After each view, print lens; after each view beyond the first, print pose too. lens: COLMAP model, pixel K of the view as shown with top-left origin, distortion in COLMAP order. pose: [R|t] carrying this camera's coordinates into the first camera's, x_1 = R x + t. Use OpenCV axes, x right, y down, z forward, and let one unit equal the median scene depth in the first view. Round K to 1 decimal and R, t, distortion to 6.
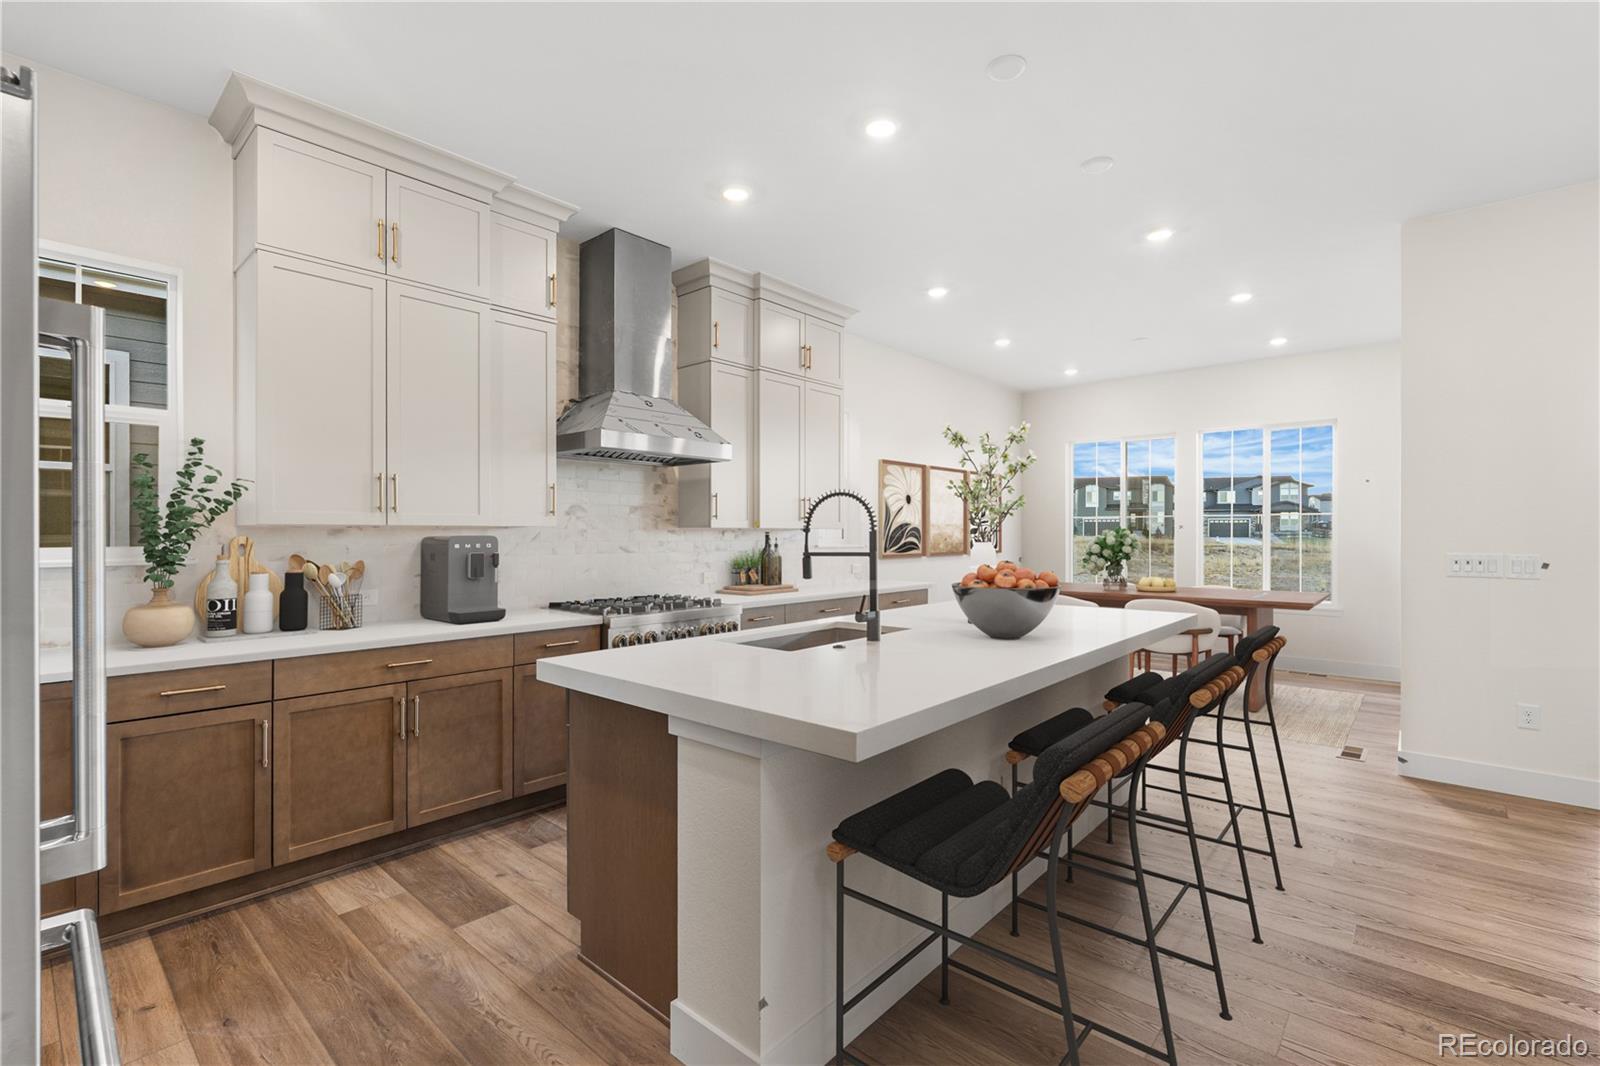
lens RADIAL K [[713.6, 0, 800.0], [0, 713.6, 533.0], [0, 0, 1]] dist [0.000509, -0.000009]
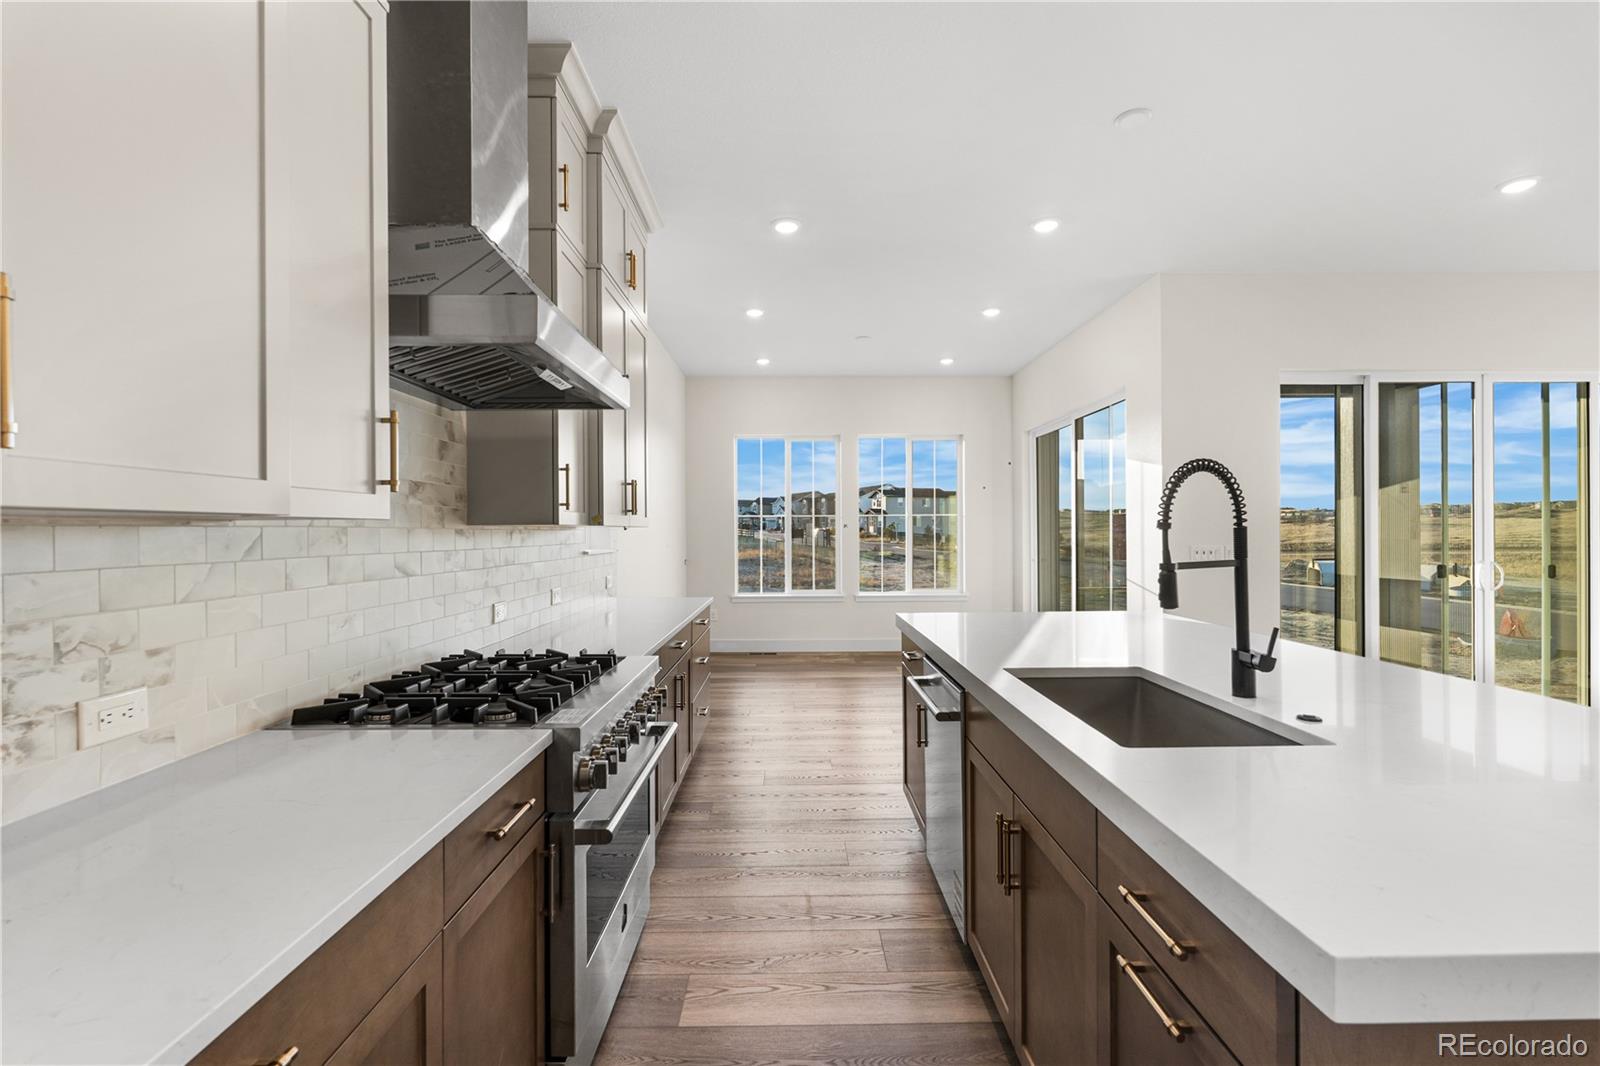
lens RADIAL K [[689.5, 0, 800.0], [0, 689.5, 533.0], [0, 0, 1]] dist [0.018945, -0.000009]
pose [[0.749812, -0.010210, 0.661572, -0.391512], [0.007666, 0.999948, 0.006743, -0.002838], [-0.661606, 0.000015, 0.749852, 0.512644]]
